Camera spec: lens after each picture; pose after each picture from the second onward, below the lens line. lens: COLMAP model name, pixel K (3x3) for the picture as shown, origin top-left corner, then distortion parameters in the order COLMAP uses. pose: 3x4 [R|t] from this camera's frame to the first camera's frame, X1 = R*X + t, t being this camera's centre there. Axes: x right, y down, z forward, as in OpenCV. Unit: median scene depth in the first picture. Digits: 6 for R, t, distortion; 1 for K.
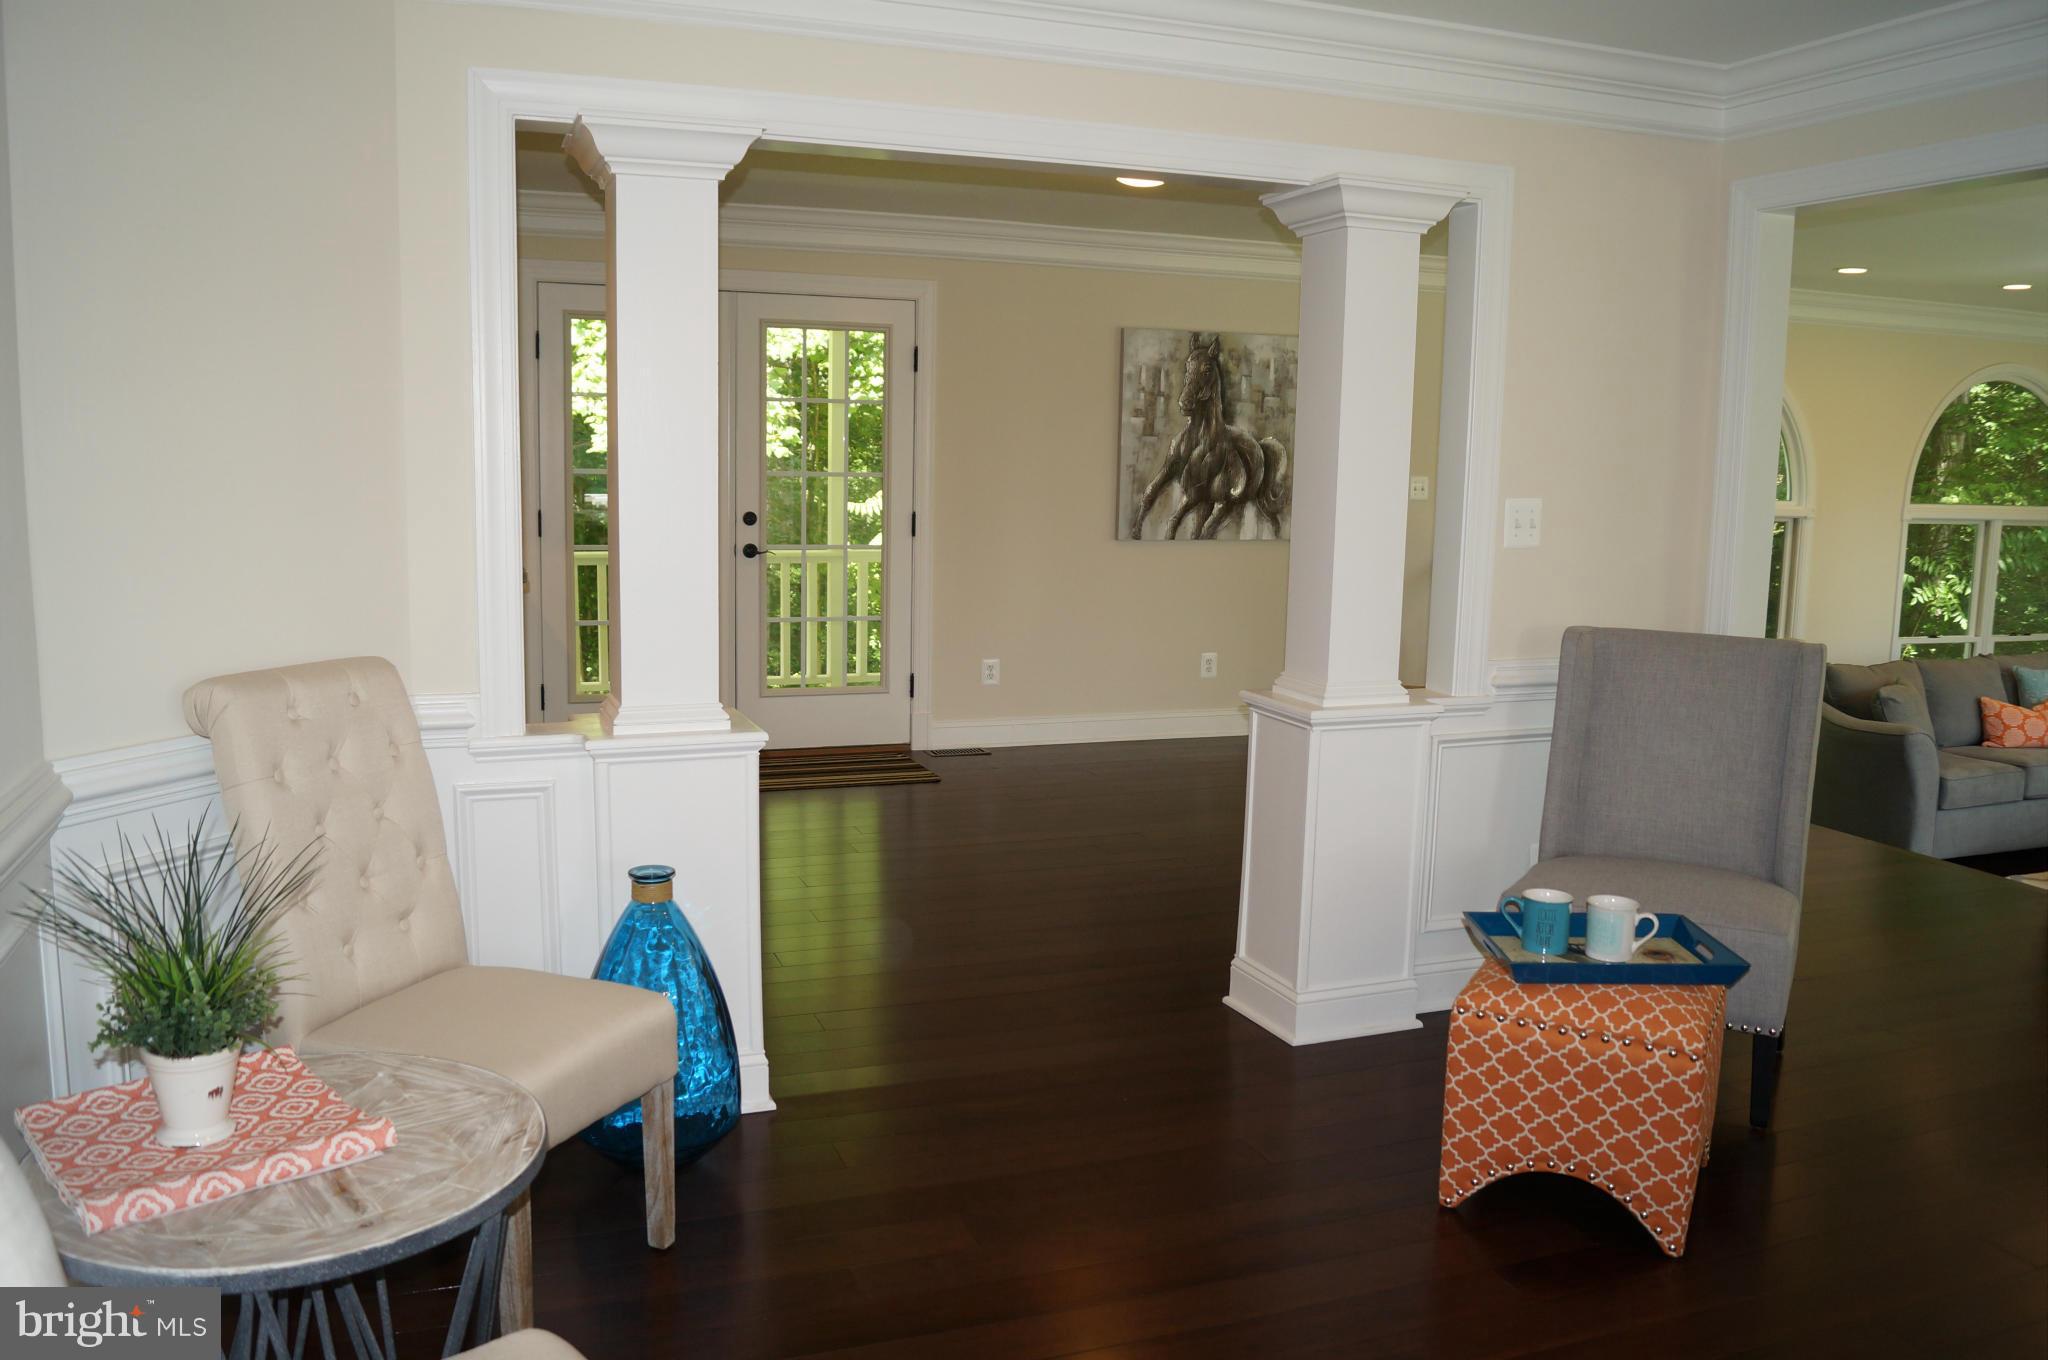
lens RADIAL K [[1588.8, 0, 1024.0], [0, 1588.8, 680.0], [0, 0, 1]] dist [-0.073244, 0.001042]
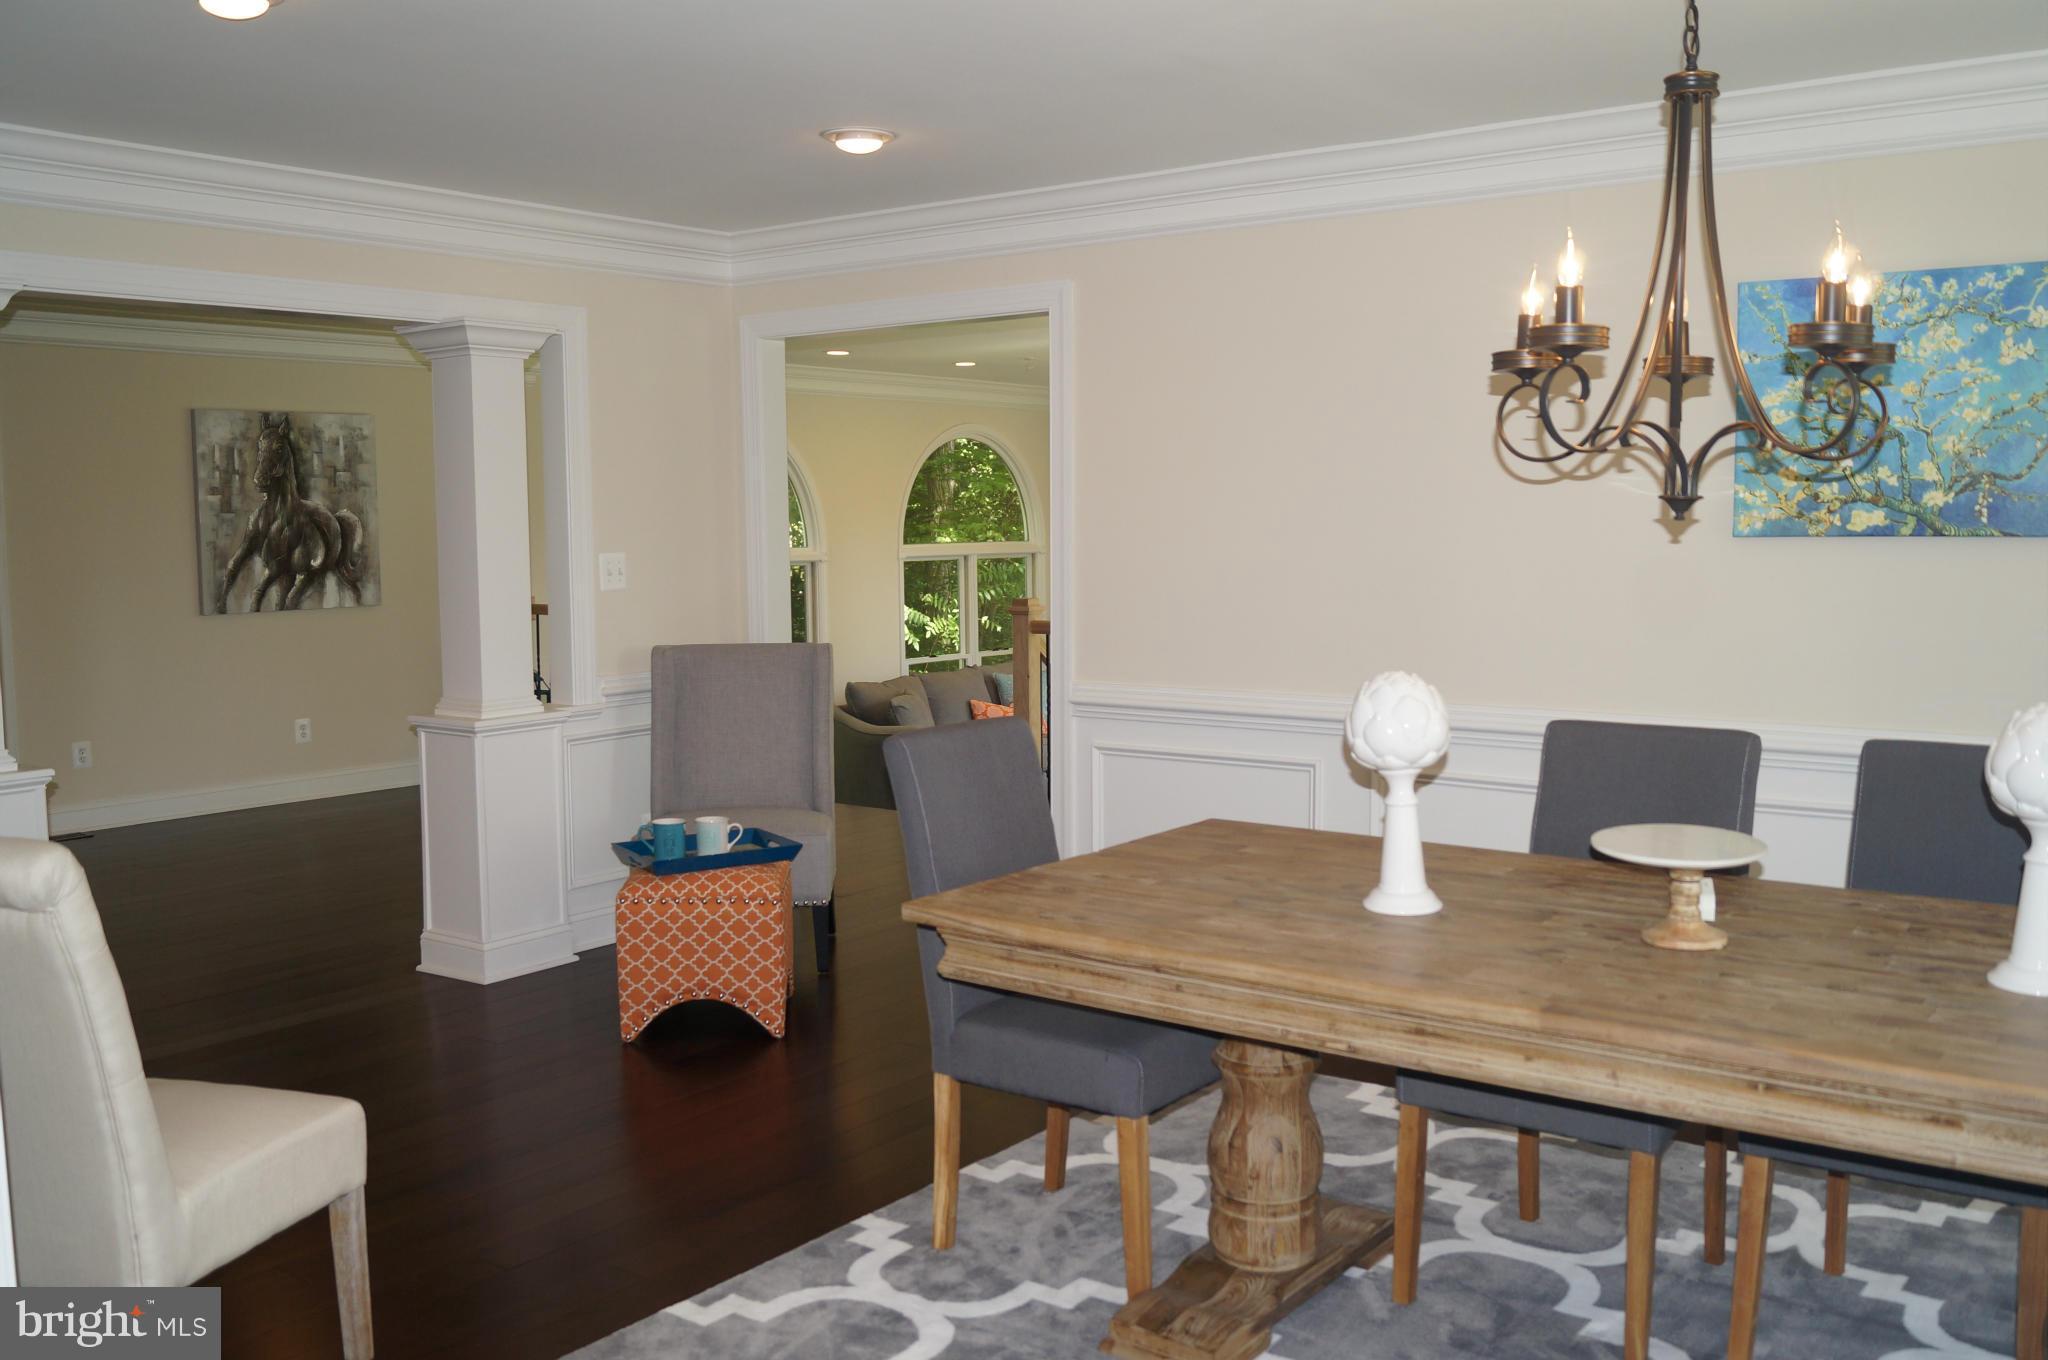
lens RADIAL K [[1793.5, 0, 1022.8], [0, 1793.5, 688.3], [0, 0, 1]] dist [-0.074441, 0.012985]
pose [[0.841488, -0.079902, 0.534334, -0.109832], [0.103504, 0.994527, -0.014284, 0.029870], [-0.530268, 0.067325, 0.845152, -0.240098]]
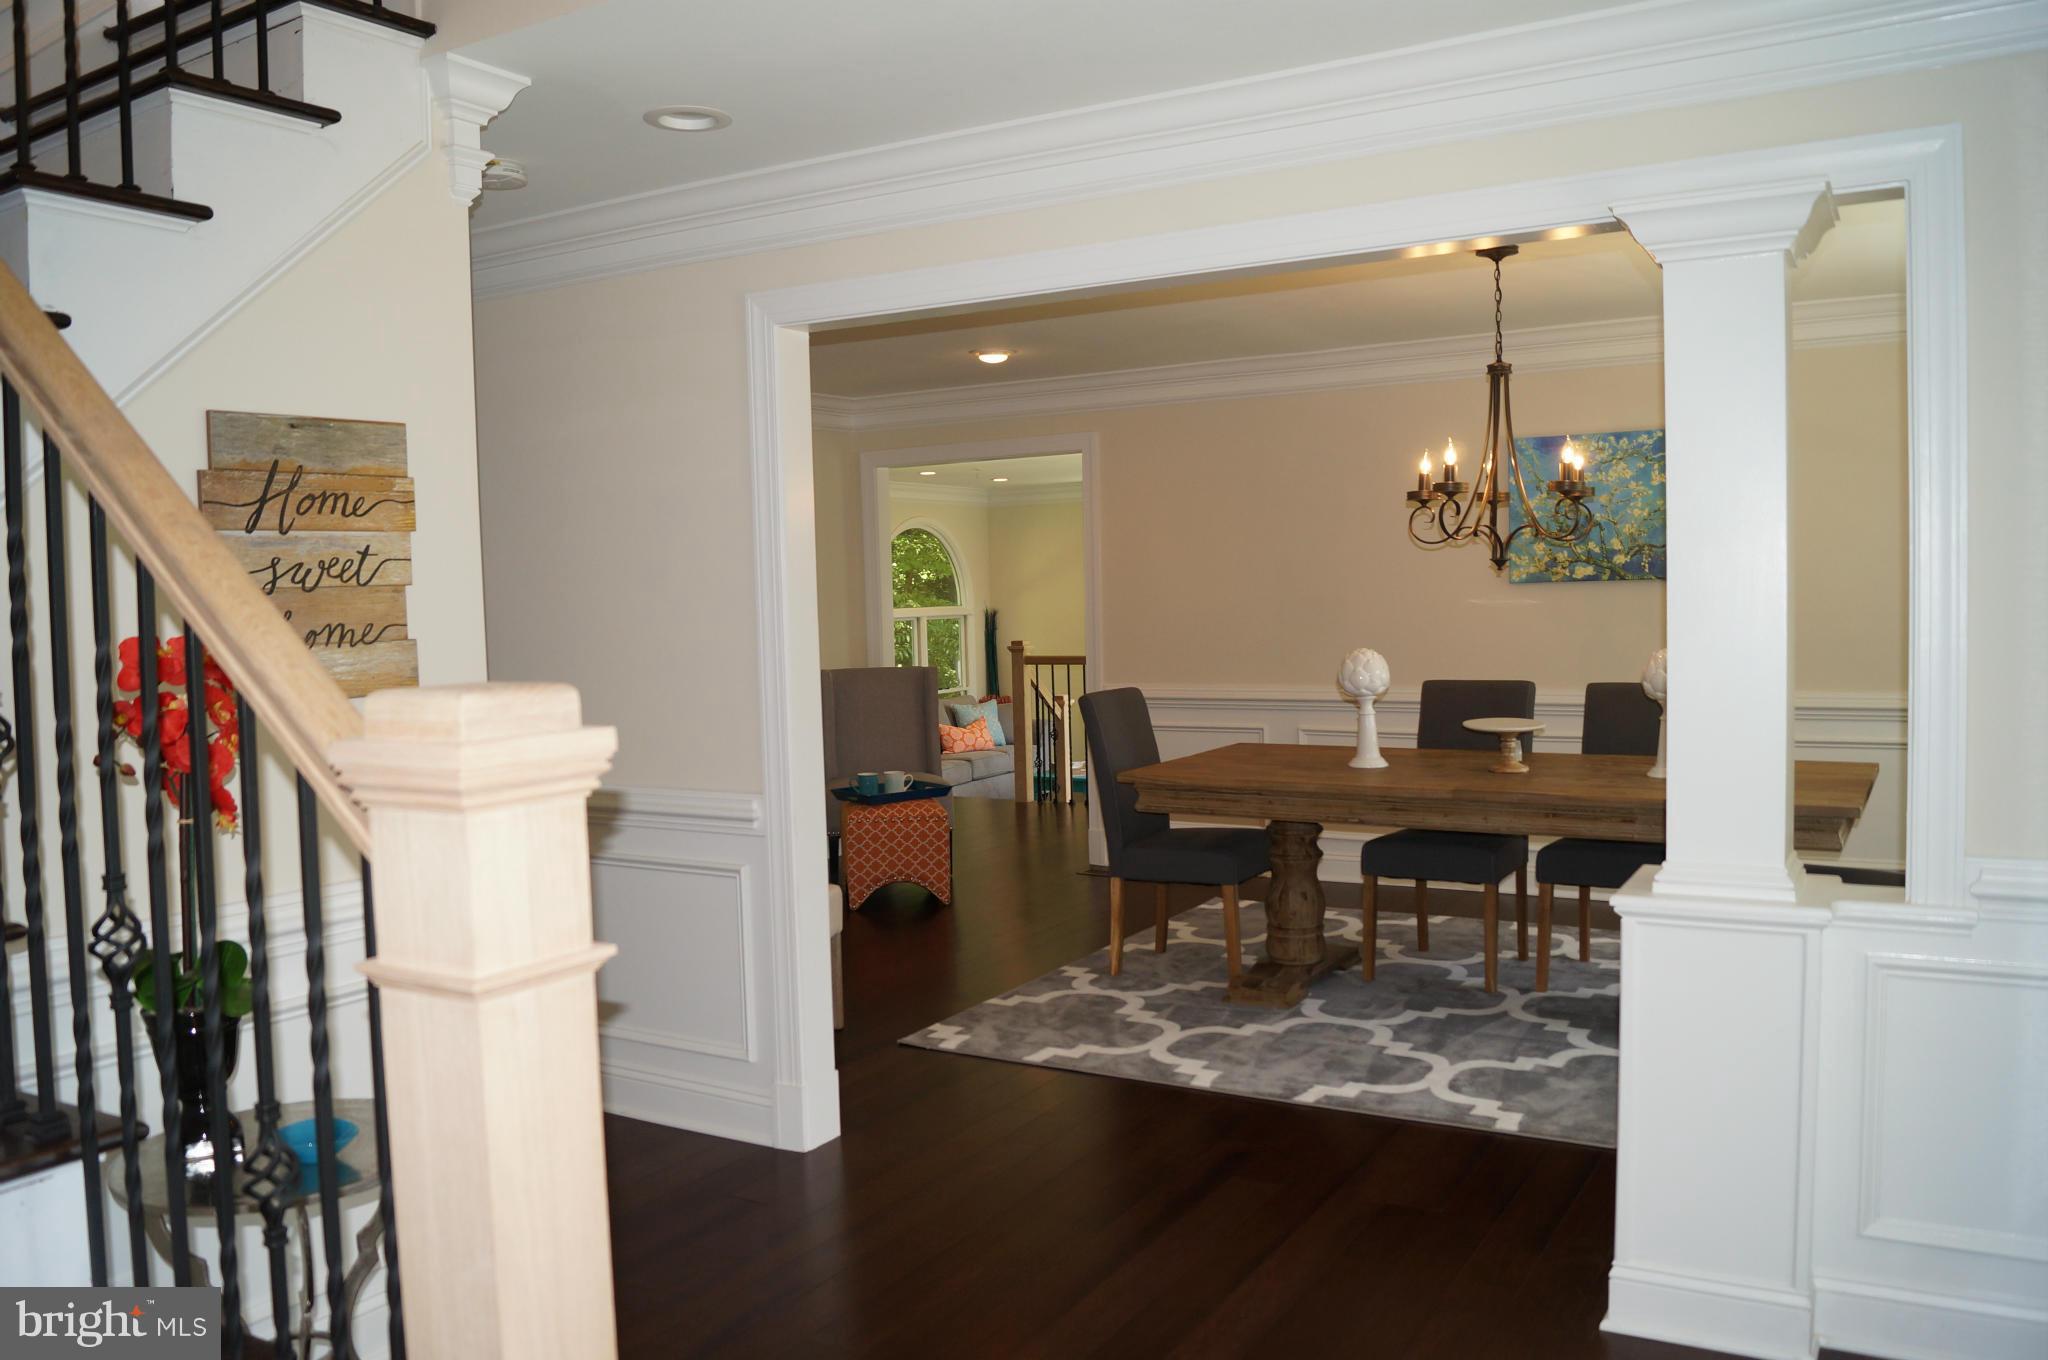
lens RADIAL K [[1588.8, 0, 1024.0], [0, 1588.8, 680.0], [0, 0, 1]] dist [-0.073244, 0.001042]
pose [[0.779549, -0.076786, 0.621616, -0.384982], [0.130675, 0.990556, -0.041515, 0.052531], [-0.612558, 0.113593, 0.782221, -0.407734]]
